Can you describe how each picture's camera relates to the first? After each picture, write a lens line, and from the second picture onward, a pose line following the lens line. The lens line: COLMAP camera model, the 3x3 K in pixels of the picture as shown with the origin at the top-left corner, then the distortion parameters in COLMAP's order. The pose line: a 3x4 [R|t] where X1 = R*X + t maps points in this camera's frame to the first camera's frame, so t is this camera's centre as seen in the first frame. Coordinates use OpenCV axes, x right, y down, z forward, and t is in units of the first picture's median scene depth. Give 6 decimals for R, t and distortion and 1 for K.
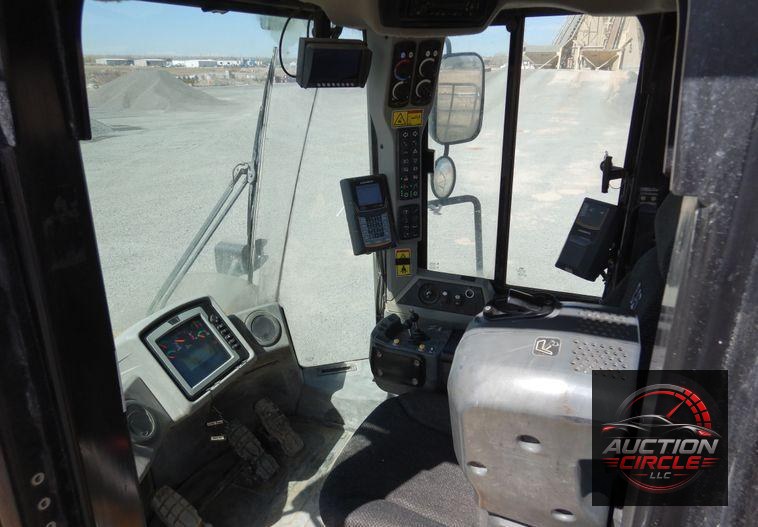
lens RADIAL K [[540.3, 0, 379.8], [0, 540.3, 266.5], [0, 0, 1]] dist [0.008889, 0.001816]
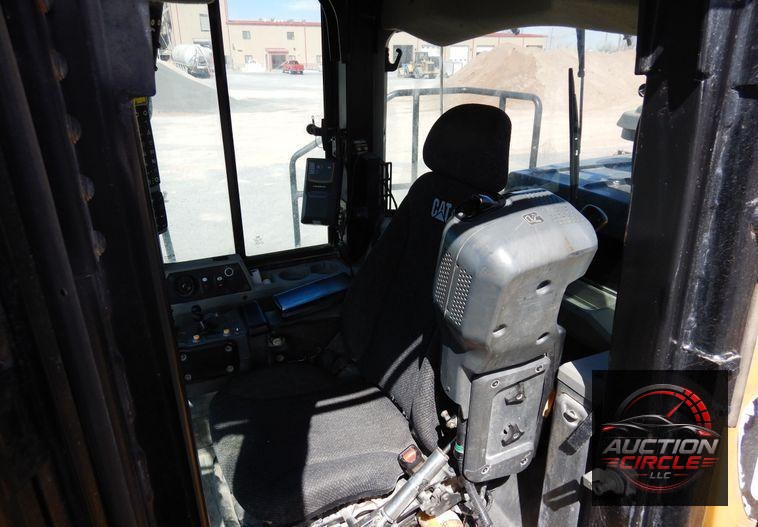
lens RADIAL K [[540.3, 0, 382.4], [0, 540.3, 262.2], [0, 0, 1]] dist [0.008889, 0.001816]
pose [[0.663786, -0.269476, 0.697689, -0.584709], [0.269622, 0.956330, 0.112854, -0.004411], [-0.697633, 0.113201, 0.707456, 0.176405]]
